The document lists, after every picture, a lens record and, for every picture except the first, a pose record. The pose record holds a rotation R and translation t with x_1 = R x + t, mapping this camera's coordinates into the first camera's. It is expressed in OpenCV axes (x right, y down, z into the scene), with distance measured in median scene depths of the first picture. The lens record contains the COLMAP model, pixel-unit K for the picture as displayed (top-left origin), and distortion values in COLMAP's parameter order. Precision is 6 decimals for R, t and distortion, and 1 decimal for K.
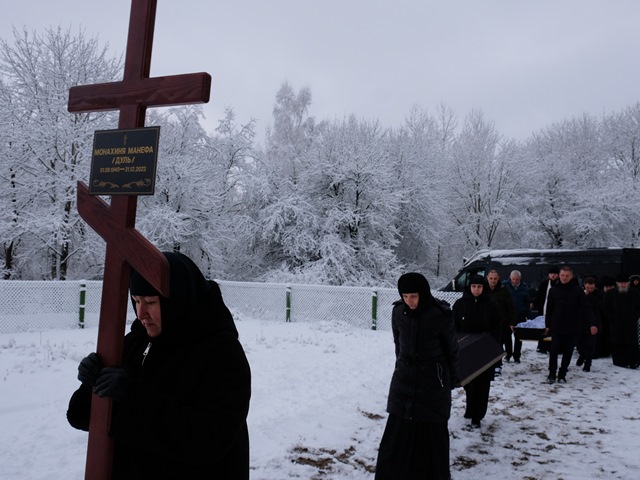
lens RADIAL K [[572.8, 0, 320.0], [0, 572.8, 240.0], [0, 0, 1]] dist [-0.006974, 0.051778]
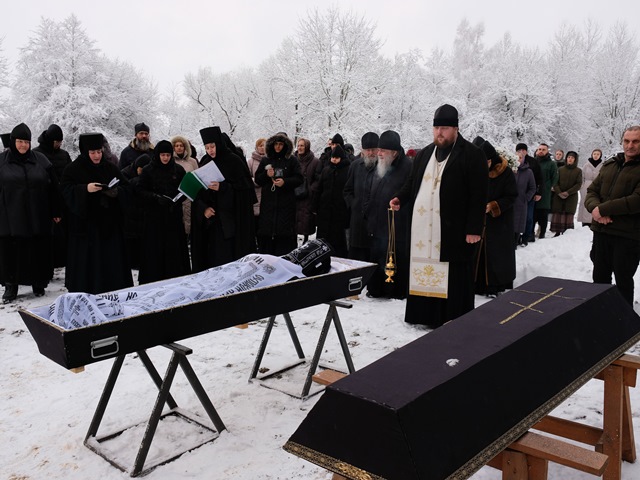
lens RADIAL K [[572.8, 0, 320.0], [0, 572.8, 240.0], [0, 0, 1]] dist [-0.006974, 0.051778]
pose [[0.981951, 0.031566, -0.186484, -0.142665], [0.003514, 0.982760, 0.184854, -0.022403], [0.189104, -0.182173, 0.964911, -0.484345]]
